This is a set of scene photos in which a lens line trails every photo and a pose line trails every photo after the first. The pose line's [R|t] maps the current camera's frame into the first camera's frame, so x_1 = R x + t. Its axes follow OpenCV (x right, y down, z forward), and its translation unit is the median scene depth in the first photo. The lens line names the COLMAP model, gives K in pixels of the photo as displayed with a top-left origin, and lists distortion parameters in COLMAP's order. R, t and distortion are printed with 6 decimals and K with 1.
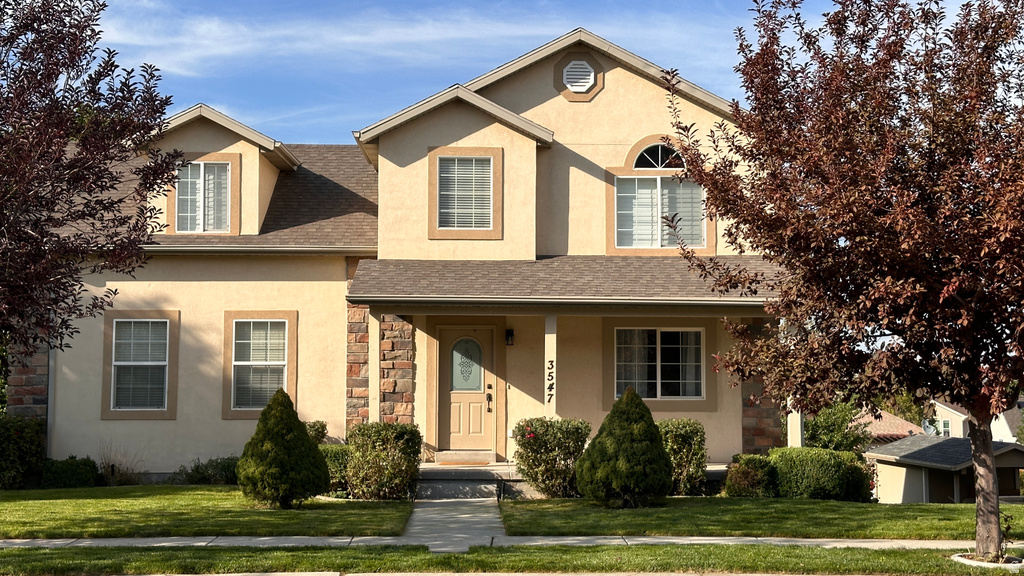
lens RADIAL K [[1475.5, 0, 512.0], [0, 1475.5, 288.0], [0, 0, 1]] dist [0.144592, -0.035923]
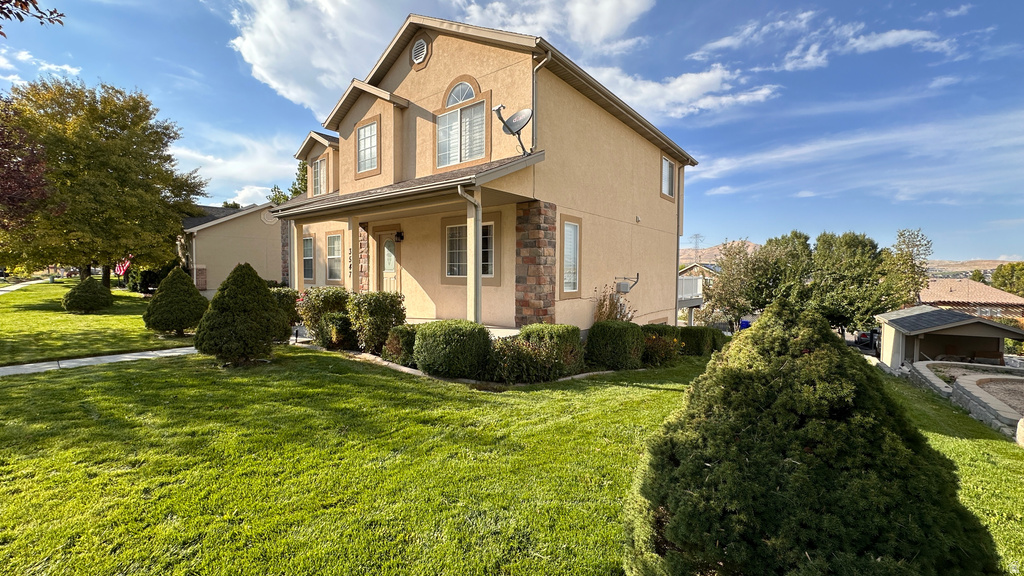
lens RADIAL K [[408.6, 0, 512.0], [0, 408.6, 288.0], [0, 0, 1]] dist [0.001583, -0.000177]
pose [[0.768757, 0.025921, -0.639016, 0.378311], [0.036714, 0.995742, 0.084560, 0.055909], [0.638487, -0.088466, 0.764531, 0.743155]]
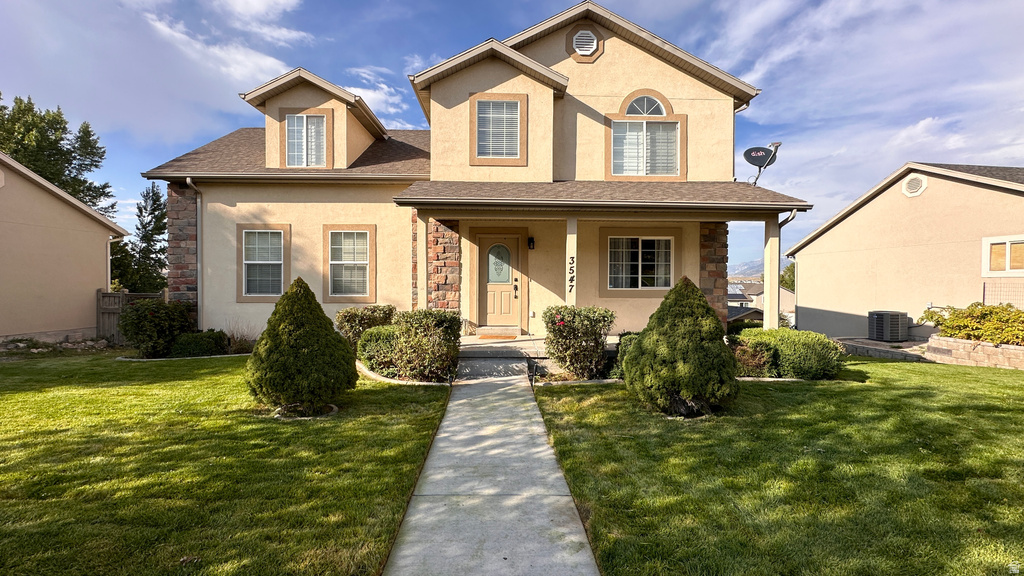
lens RADIAL K [[408.6, 0, 512.0], [0, 408.6, 288.0], [0, 0, 1]] dist [0.001583, -0.000177]
pose [[0.999908, 0.000740, 0.013549, -0.024259], [-0.001780, 0.997038, 0.076889, 0.045955], [-0.013451, -0.076906, 0.996948, 0.631988]]
